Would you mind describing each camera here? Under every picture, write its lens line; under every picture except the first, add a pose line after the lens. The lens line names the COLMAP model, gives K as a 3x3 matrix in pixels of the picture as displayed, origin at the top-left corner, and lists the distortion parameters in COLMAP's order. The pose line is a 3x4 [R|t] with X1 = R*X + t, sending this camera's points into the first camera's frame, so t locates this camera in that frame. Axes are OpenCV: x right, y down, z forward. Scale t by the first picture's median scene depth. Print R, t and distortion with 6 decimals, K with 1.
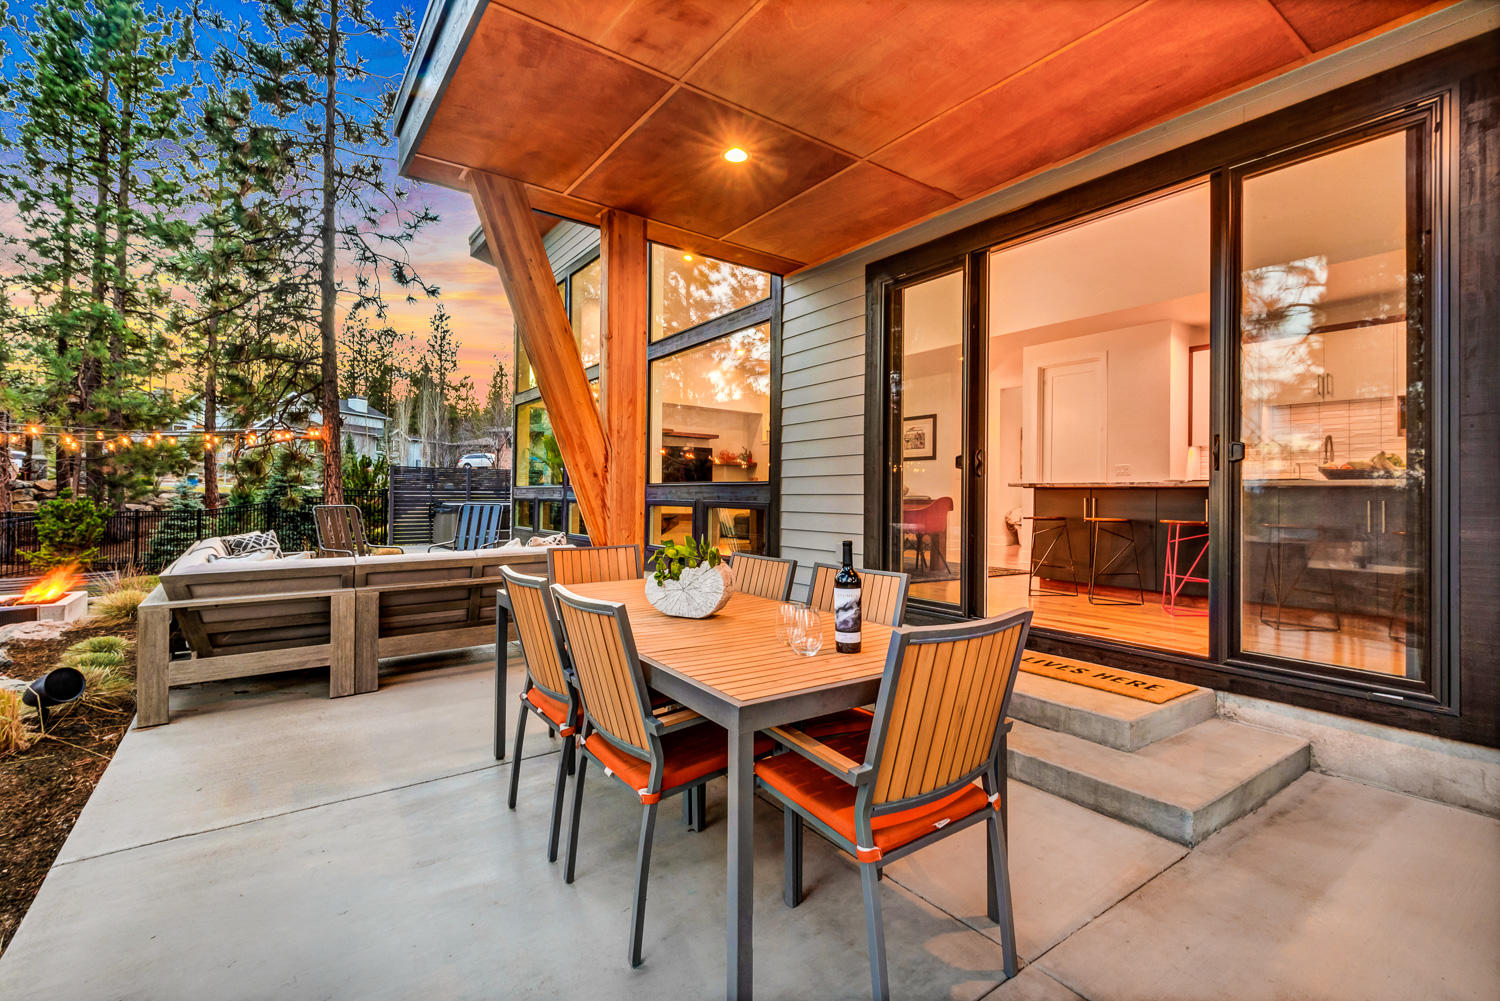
lens RADIAL K [[688.3, 0, 748.1], [0, 688.3, 489.4], [0, 0, 1]] dist [0.010224, -0.006942]
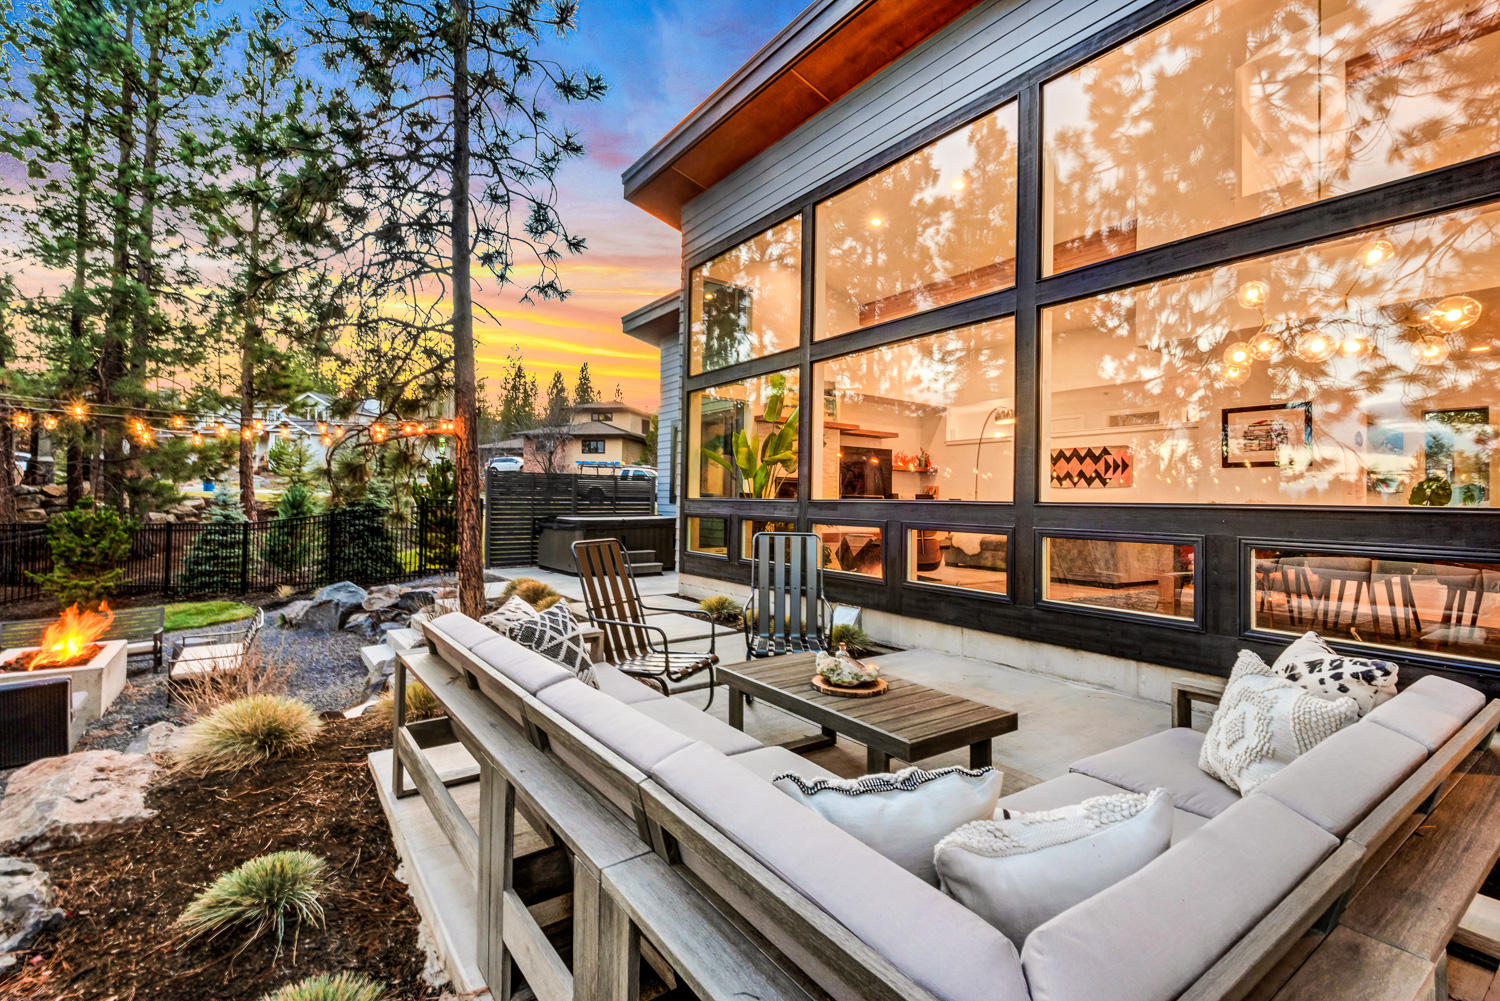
lens RADIAL K [[688.3, 0, 753.4], [0, 688.3, 490.8], [0, 0, 1]] dist [0.010224, -0.006942]
pose [[0.999983, 0.003163, 0.004795, -0.150904], [-0.003139, 0.999982, -0.005043, -0.005105], [-0.004811, 0.005028, 0.999976, 0.133541]]
